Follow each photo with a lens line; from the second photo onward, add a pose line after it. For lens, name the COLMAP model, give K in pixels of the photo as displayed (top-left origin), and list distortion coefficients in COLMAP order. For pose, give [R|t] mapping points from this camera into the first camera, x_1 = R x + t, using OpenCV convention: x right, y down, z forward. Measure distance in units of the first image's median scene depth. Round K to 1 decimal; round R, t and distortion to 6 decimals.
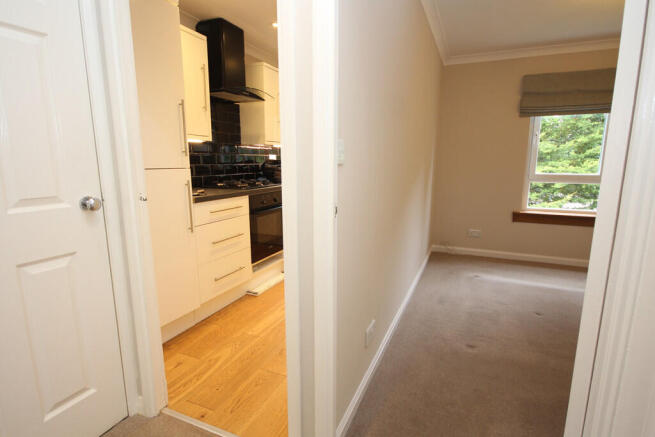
lens RADIAL K [[336.0, 0, 331.6], [0, 336.0, 223.4], [0, 0, 1]] dist [0.001605, -0.001531]
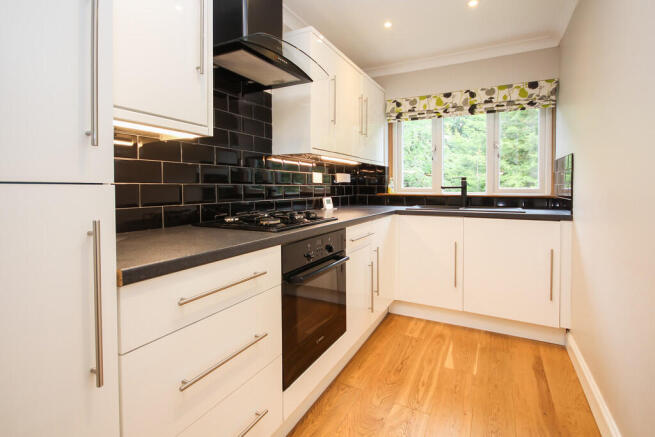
lens RADIAL K [[336.0, 0, 328.0], [0, 336.0, 217.3], [0, 0, 1]] dist [0.001605, -0.001531]
pose [[0.994639, 0.004755, -0.103297, -0.118683], [-0.014907, 0.995101, -0.097734, -0.068193], [0.102326, 0.098750, 0.989837, 0.475861]]
